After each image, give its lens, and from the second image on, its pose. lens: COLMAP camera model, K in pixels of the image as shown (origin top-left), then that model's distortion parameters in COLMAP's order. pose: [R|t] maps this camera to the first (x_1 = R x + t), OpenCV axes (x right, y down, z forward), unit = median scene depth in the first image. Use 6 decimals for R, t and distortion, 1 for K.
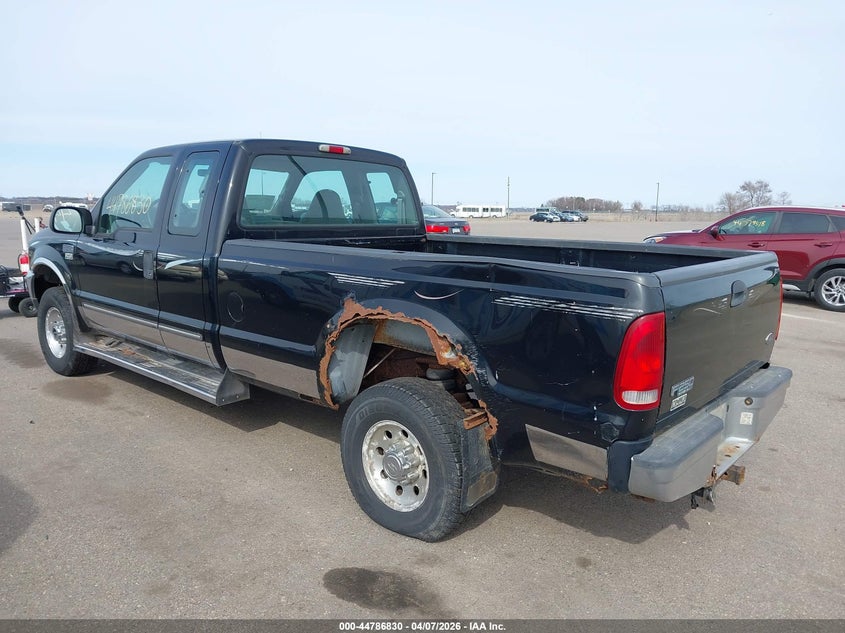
lens RADIAL K [[684.9, 0, 422.5], [0, 684.9, 316.5], [0, 0, 1]] dist [0.015881, 0.007386]
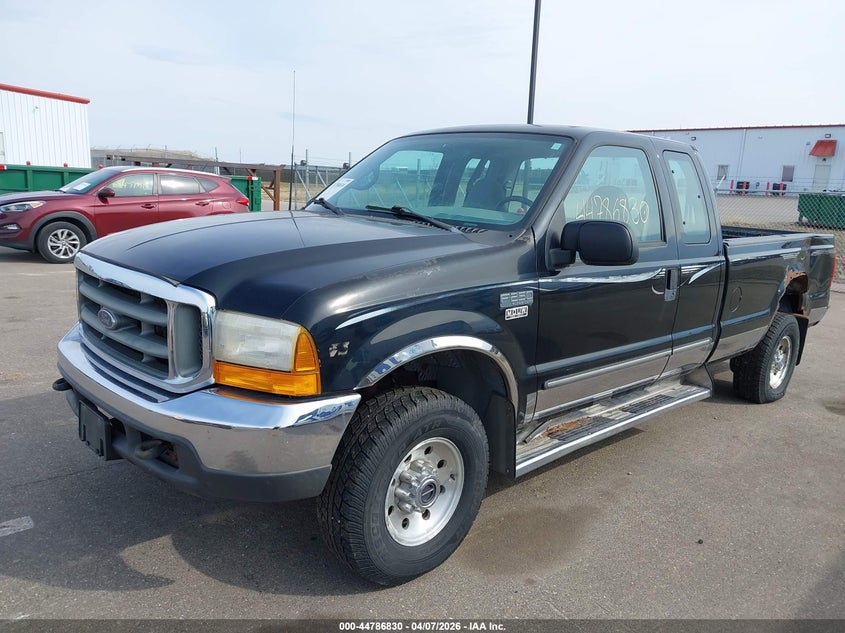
lens RADIAL K [[672.3, 0, 422.5], [0, 672.3, 316.5], [0, 0, 1]] dist [-0.006200, -0.002290]
pose [[0.091332, -0.217063, 0.971876, -0.915559], [0.123191, 0.970921, 0.205273, -0.180386], [-0.988171, 0.100978, 0.115416, 0.898948]]
